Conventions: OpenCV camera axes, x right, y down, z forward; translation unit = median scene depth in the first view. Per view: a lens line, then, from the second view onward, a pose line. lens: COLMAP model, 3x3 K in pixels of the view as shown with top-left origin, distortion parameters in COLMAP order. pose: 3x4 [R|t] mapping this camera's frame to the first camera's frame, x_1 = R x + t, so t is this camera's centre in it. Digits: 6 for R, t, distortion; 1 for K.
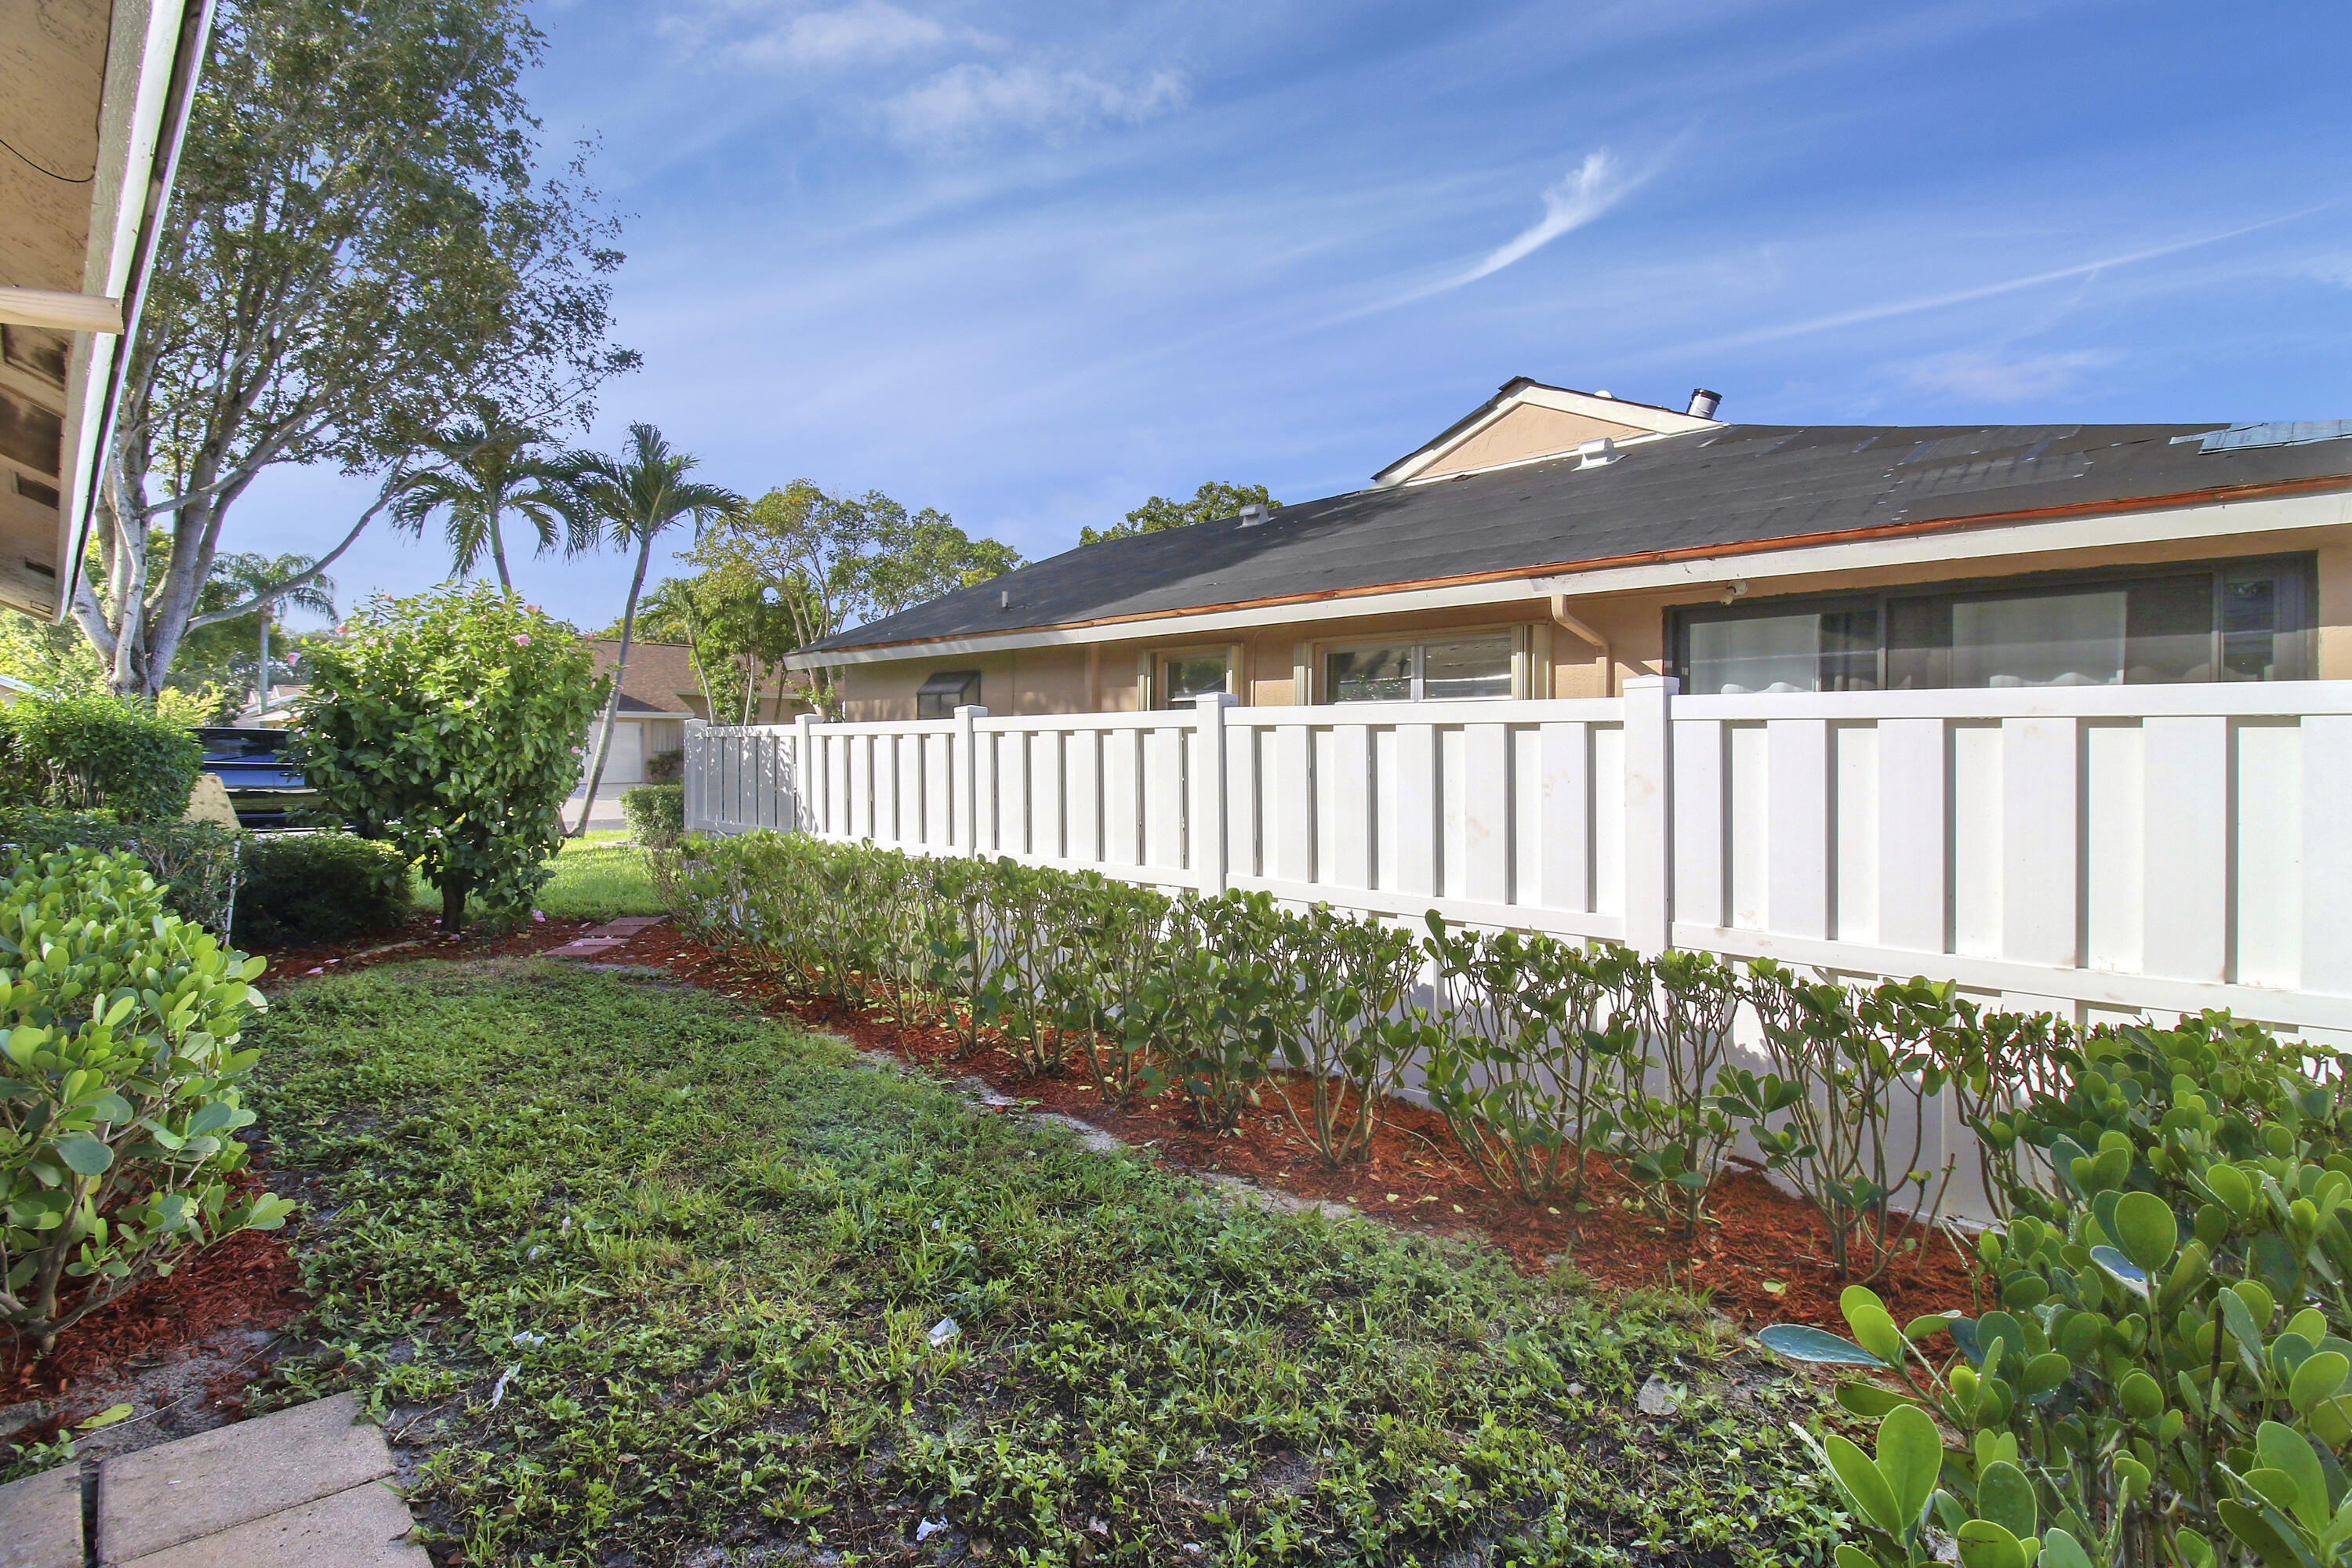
lens RADIAL K [[1090.7, 0, 1194.1], [0, 1090.7, 760.6], [0, 0, 1]] dist [0.009067, -0.000401]
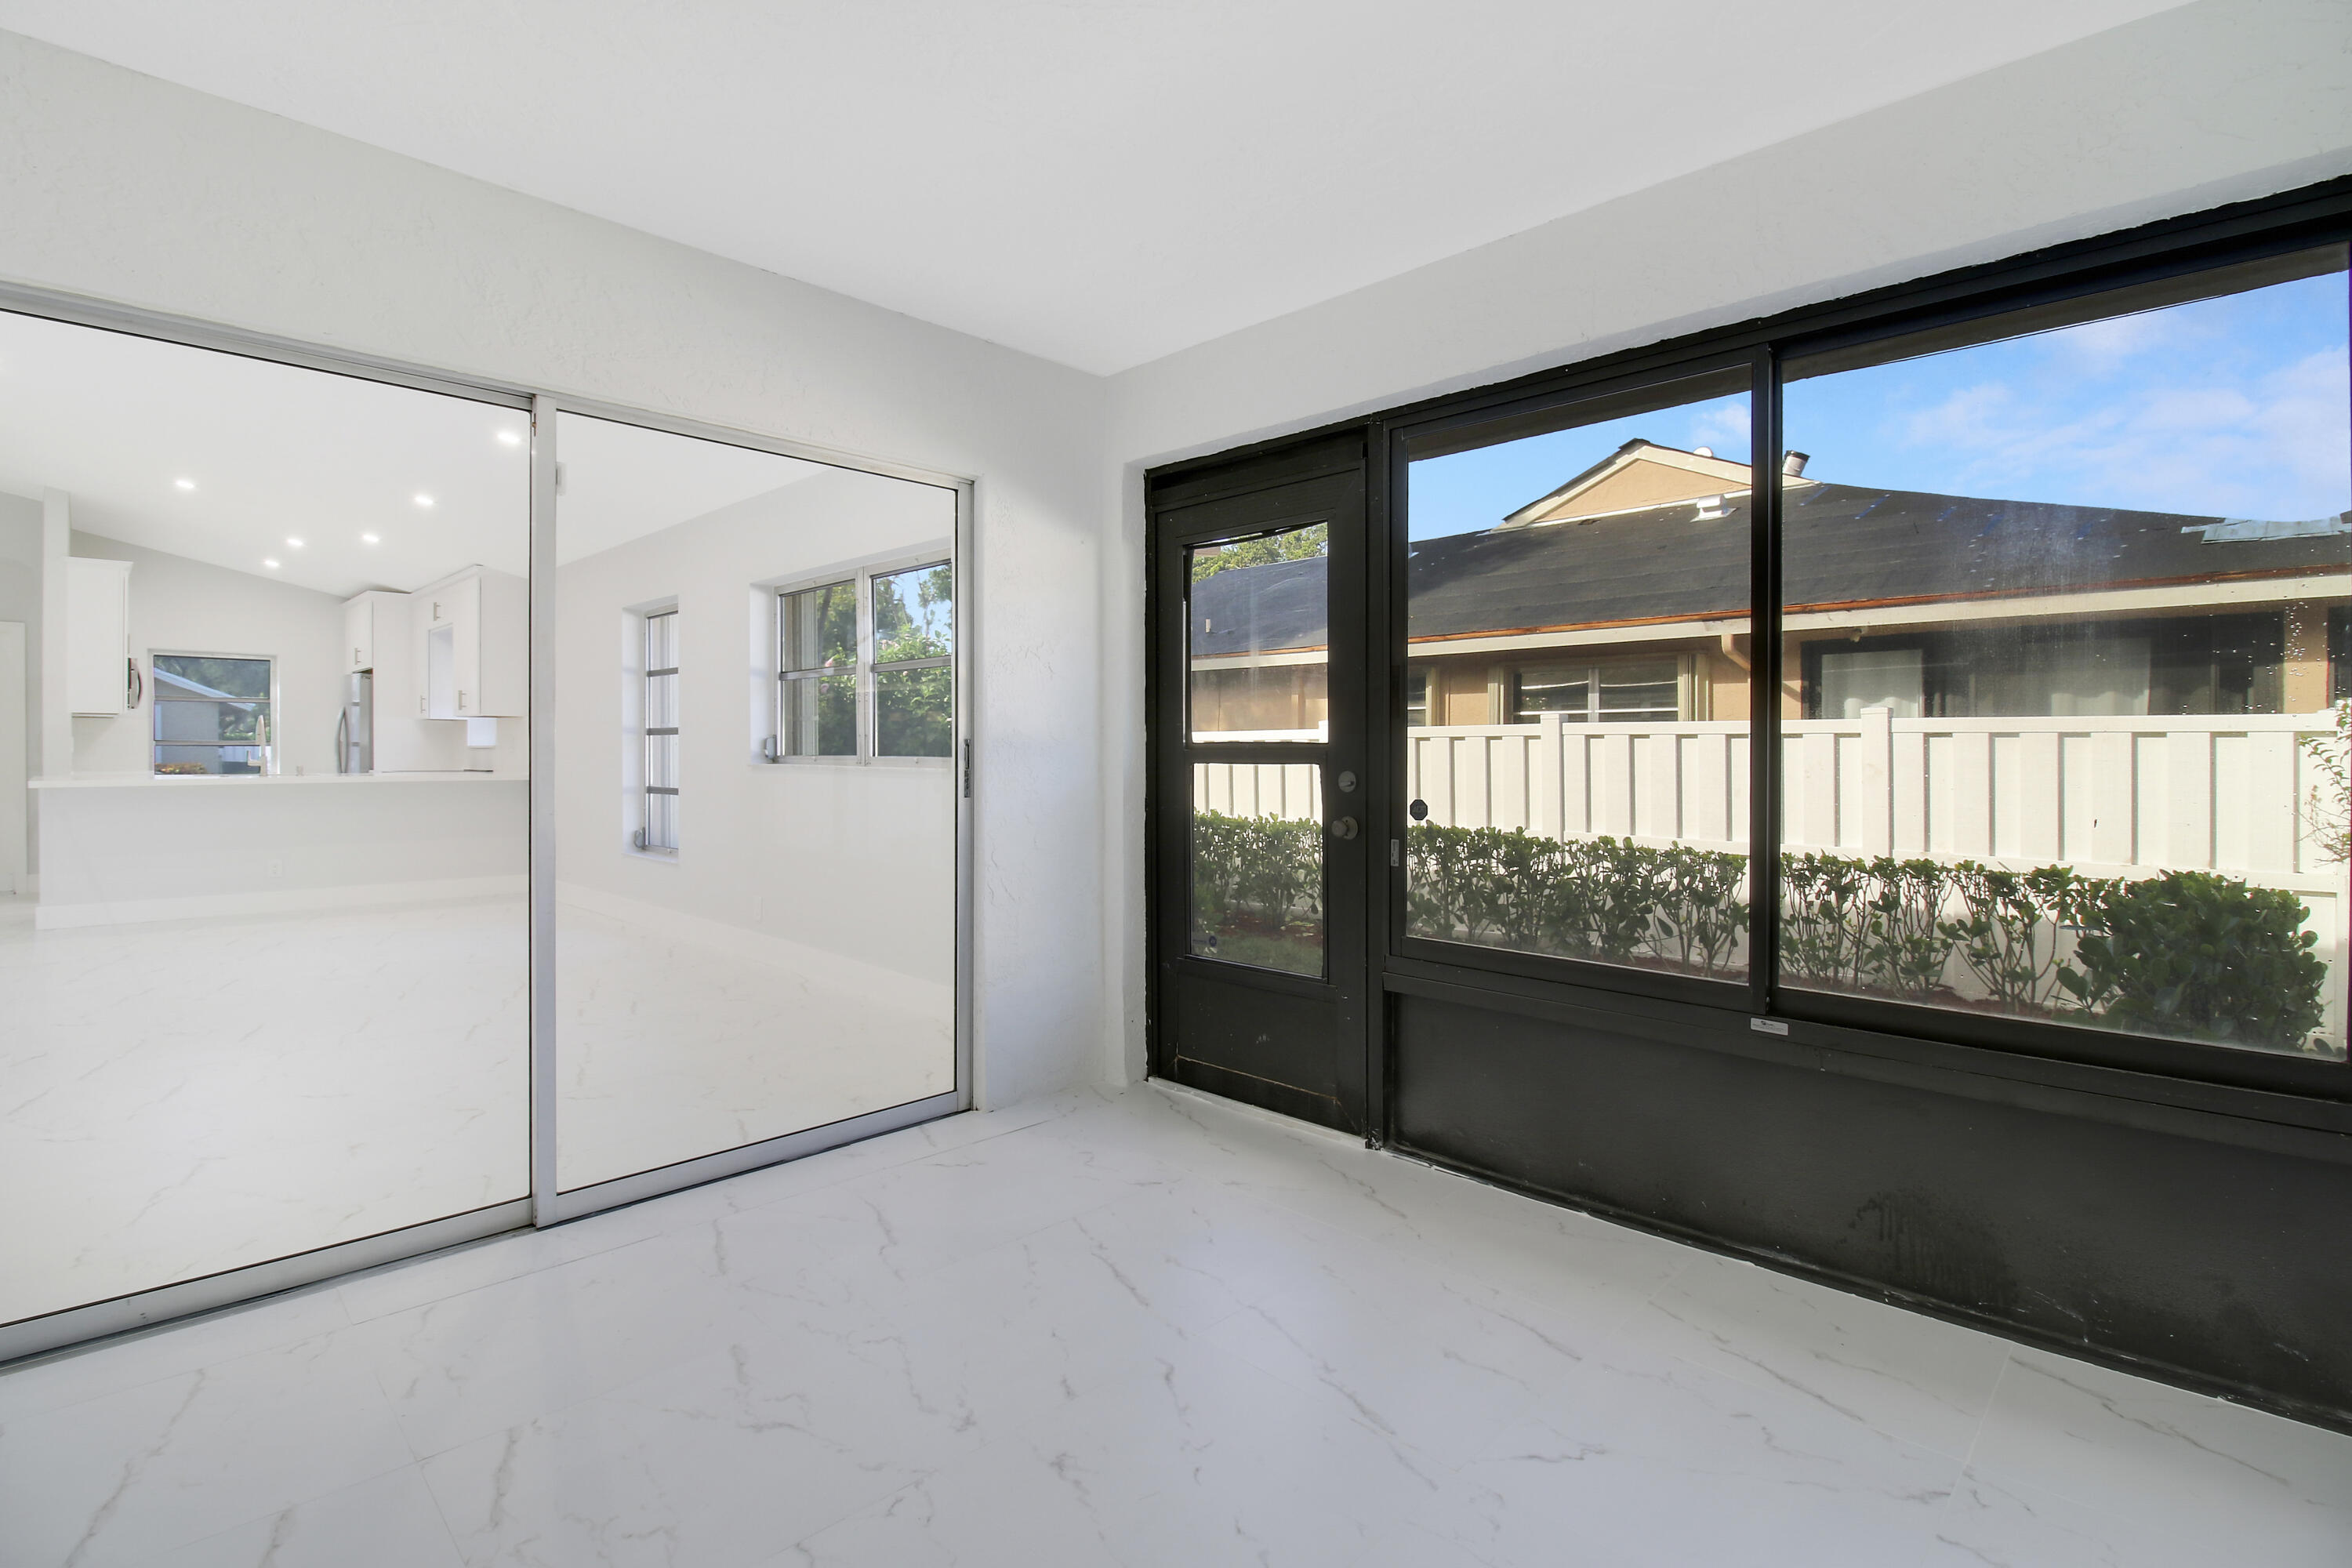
lens RADIAL K [[1106.8, 0, 1177.6], [0, 1106.8, 756.7], [0, 0, 1]] dist [0.002336, -0.011135]
pose [[0.999850, 0.005012, -0.016603, -0.362382], [-0.005147, 0.999954, -0.008133, 0.012071], [0.016561, 0.008217, 0.999829, -0.414247]]
